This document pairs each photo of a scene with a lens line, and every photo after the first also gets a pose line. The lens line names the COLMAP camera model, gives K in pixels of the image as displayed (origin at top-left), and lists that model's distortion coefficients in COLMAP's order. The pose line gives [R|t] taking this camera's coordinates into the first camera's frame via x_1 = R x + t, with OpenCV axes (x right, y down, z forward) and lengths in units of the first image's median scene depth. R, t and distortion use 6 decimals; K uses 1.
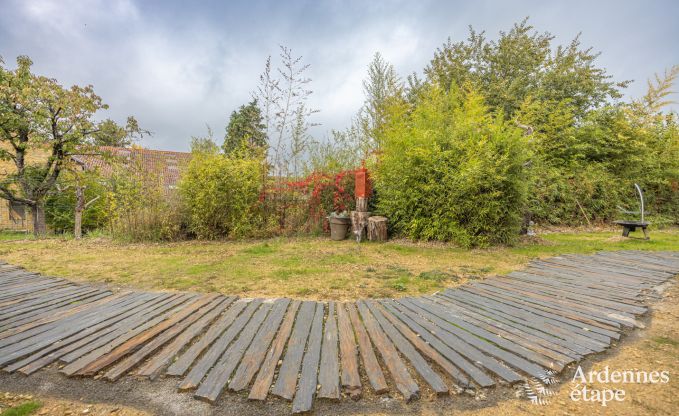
lens RADIAL K [[297.0, 0, 339.5], [0, 297.0, 208.0], [0, 0, 1]] dist [-0.002393, -0.000360]
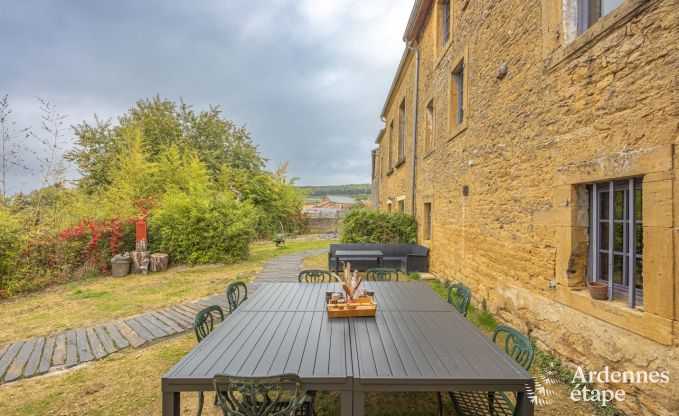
lens RADIAL K [[297.0, 0, 339.5], [0, 297.0, 208.0], [0, 0, 1]] dist [-0.002393, -0.000360]
pose [[0.490987, -0.004596, 0.871155, -0.651663], [0.042424, 0.998926, -0.018640, -0.120010], [-0.870134, 0.046109, 0.490654, -0.429494]]
